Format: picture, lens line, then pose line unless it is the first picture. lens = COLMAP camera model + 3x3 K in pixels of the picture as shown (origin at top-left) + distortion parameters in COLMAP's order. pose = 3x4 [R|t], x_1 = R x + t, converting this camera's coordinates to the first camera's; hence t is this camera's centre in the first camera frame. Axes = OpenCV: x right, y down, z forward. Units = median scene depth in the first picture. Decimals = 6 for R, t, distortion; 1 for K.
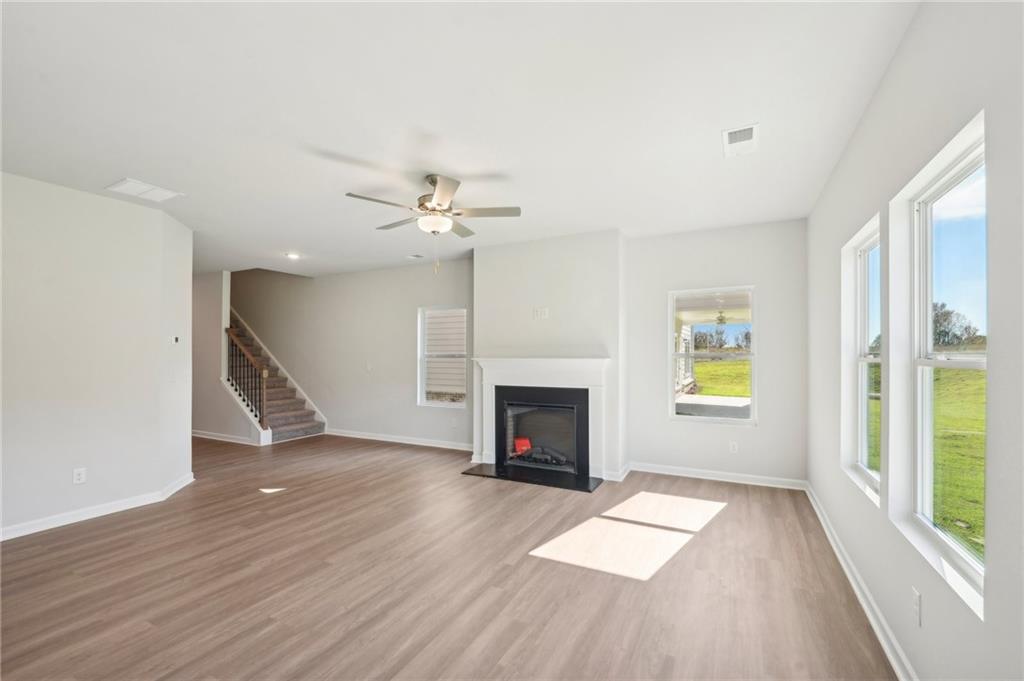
lens RADIAL K [[431.9, 0, 518.0], [0, 431.9, 342.6], [0, 0, 1]] dist [-0.014558, -0.000040]
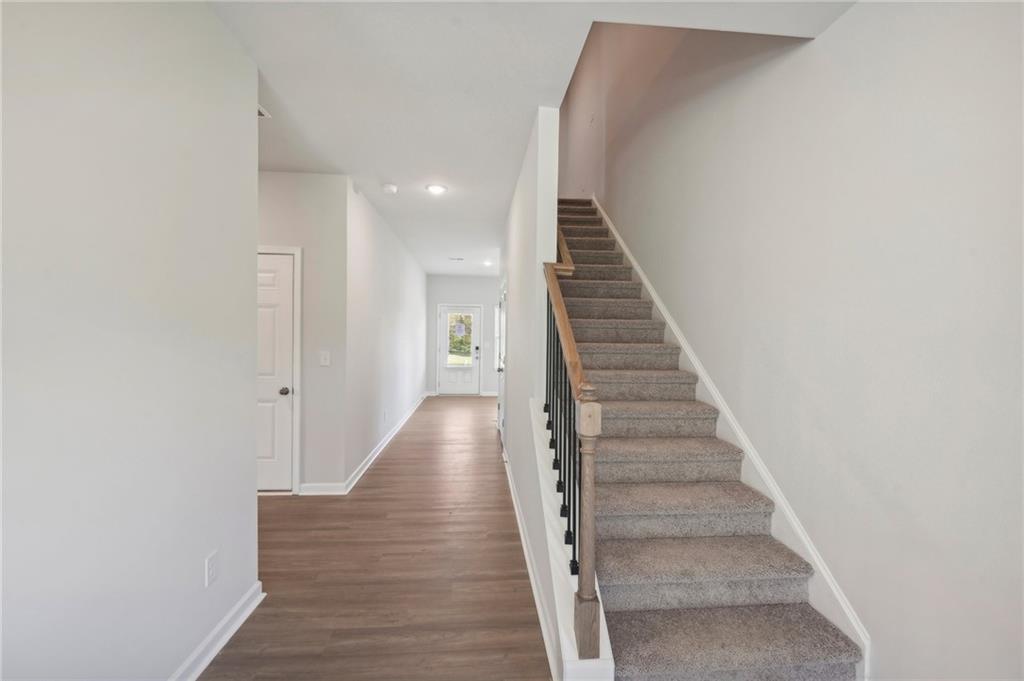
lens RADIAL K [[431.9, 0, 518.0], [0, 431.9, 342.6], [0, 0, 1]] dist [-0.014558, -0.000040]
pose [[0.526440, 0.018756, -0.850005, -0.802551], [0.011215, 0.999516, 0.029002, 0.045610], [0.850138, -0.024800, 0.525975, 1.658285]]
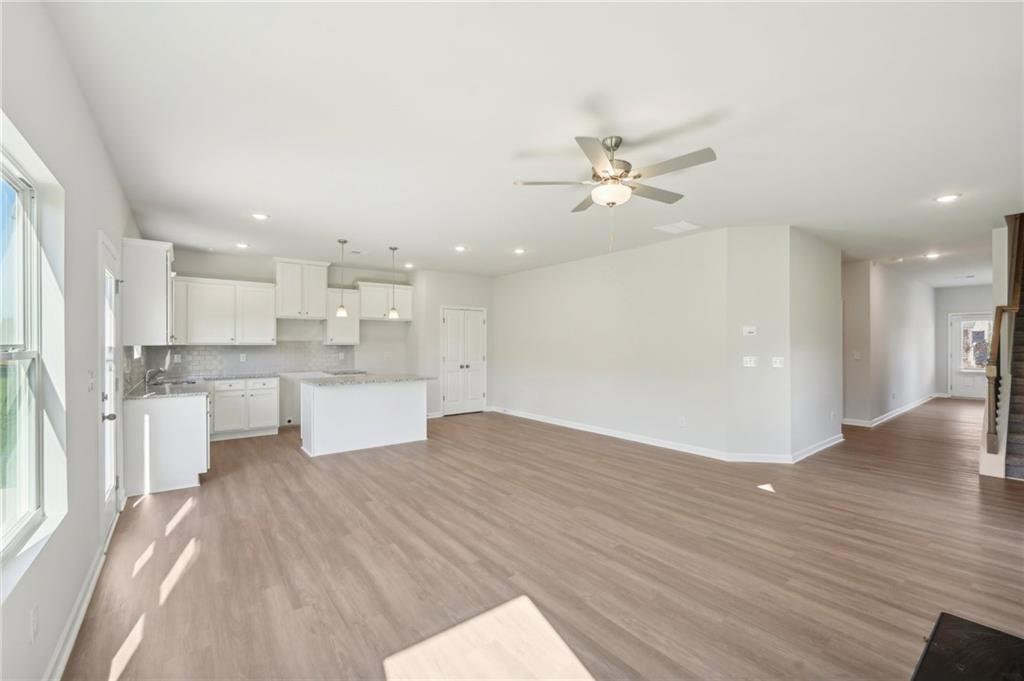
lens RADIAL K [[431.9, 0, 518.0], [0, 431.9, 342.6], [0, 0, 1]] dist [-0.014558, -0.000040]
pose [[-0.432132, 0.001011, -0.901810, 0.672494], [0.027109, 0.999562, -0.011870, 0.028971], [0.901403, -0.029576, -0.431970, 1.210218]]
